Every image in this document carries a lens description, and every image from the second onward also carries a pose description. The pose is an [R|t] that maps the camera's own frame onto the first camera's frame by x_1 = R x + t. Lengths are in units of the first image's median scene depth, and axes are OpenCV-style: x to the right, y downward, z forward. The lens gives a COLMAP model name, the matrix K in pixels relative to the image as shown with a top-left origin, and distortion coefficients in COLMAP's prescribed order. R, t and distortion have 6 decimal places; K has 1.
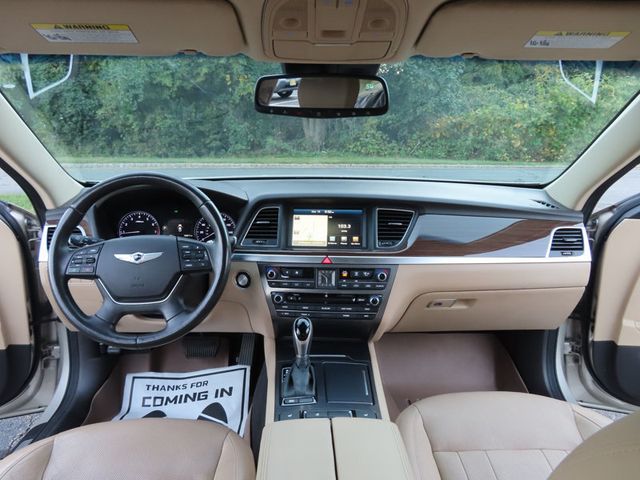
lens RADIAL K [[455.1, 0, 318.7], [0, 455.1, 239.8], [0, 0, 1]] dist [-0.015805, 0.011840]
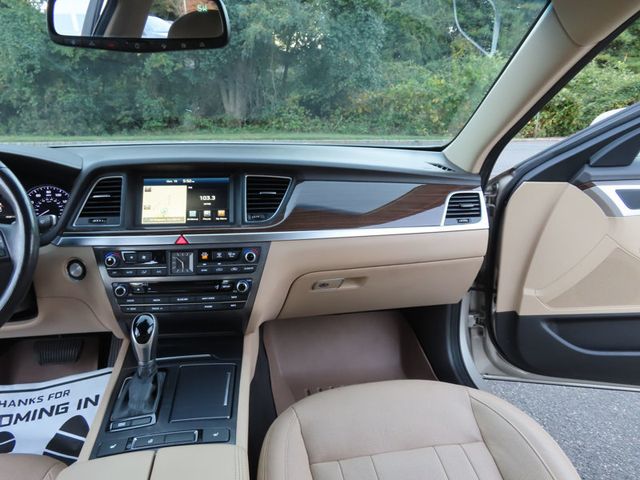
lens RADIAL K [[455.1, 0, 319.2], [0, 455.1, 240.1], [0, 0, 1]] dist [-0.015805, 0.011840]
pose [[0.987523, -0.044265, 0.151125, 0.099860], [0.036912, 0.998010, 0.051119, 0.009179], [-0.153087, -0.044903, 0.987192, 0.119432]]
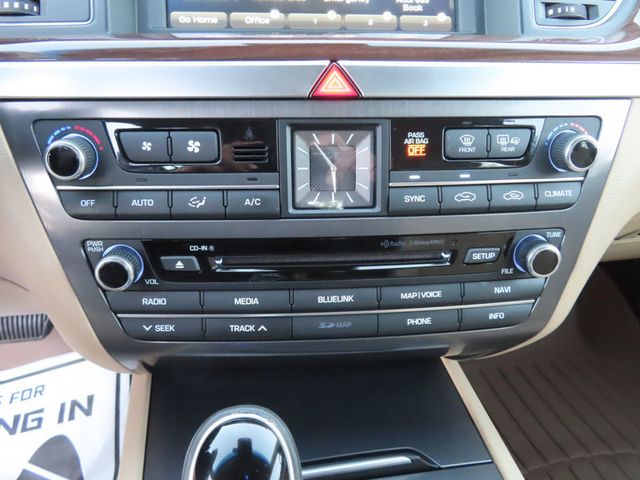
lens RADIAL K [[455.1, 0, 317.8], [0, 455.1, 241.7], [0, 0, 1]] dist [-0.015805, 0.011840]
pose [[0.988485, -0.061269, 0.138364, -0.016923], [0.019088, 0.957547, 0.287645, 0.040239], [-0.150113, -0.281691, 0.947690, 0.568759]]
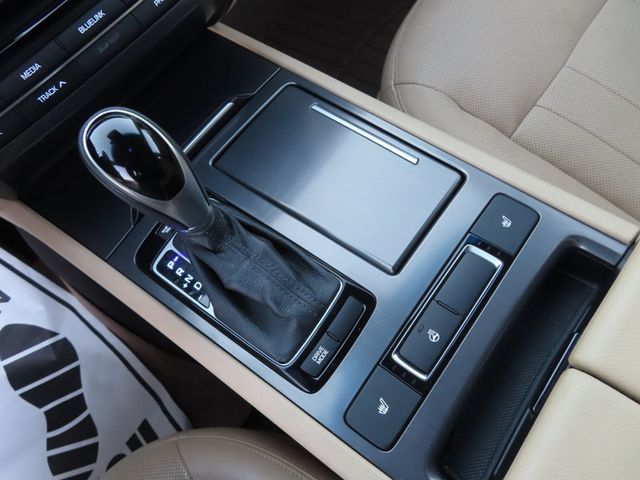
lens RADIAL K [[455.1, 0, 319.3], [0, 455.1, 243.9], [0, 0, 1]] dist [-0.015805, 0.011840]
pose [[0.620155, -0.757403, 0.204326, -0.039515], [0.343205, 0.496161, 0.797518, 0.035266], [-0.705420, -0.424459, 0.567641, 0.502706]]
